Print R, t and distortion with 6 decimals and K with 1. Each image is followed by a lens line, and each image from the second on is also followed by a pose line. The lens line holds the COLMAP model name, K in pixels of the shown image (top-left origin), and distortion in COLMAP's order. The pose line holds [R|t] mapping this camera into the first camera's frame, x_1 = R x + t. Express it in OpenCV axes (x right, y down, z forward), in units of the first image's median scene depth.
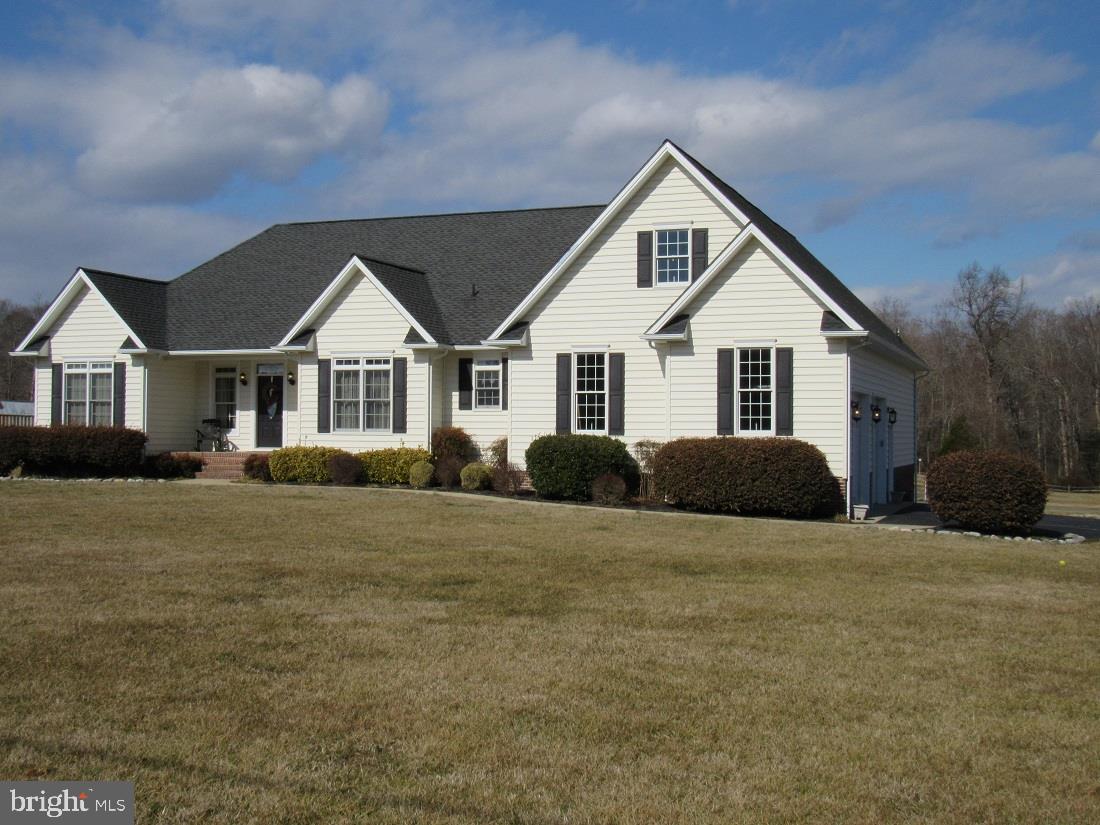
lens RADIAL K [[1363.6, 0, 550.8], [0, 1363.6, 432.8], [0, 0, 1]] dist [-0.048220, 0.037917]
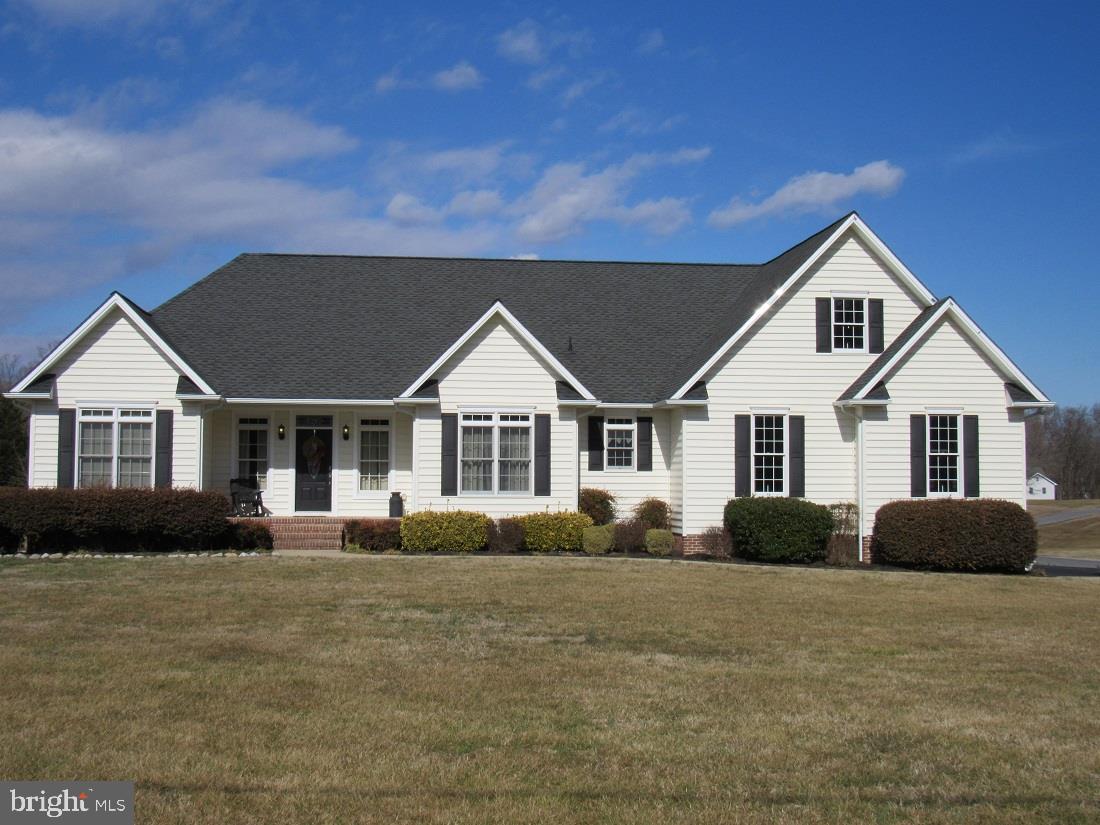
lens RADIAL K [[1365.3, 0, 549.5], [0, 1365.3, 437.4], [0, 0, 1]] dist [-0.049267, 0.043318]
pose [[0.883743, 0.017222, 0.467656, -0.540120], [0.001053, 0.999247, -0.038788, -0.003313], [-0.467972, 0.034771, 0.883059, 0.179211]]
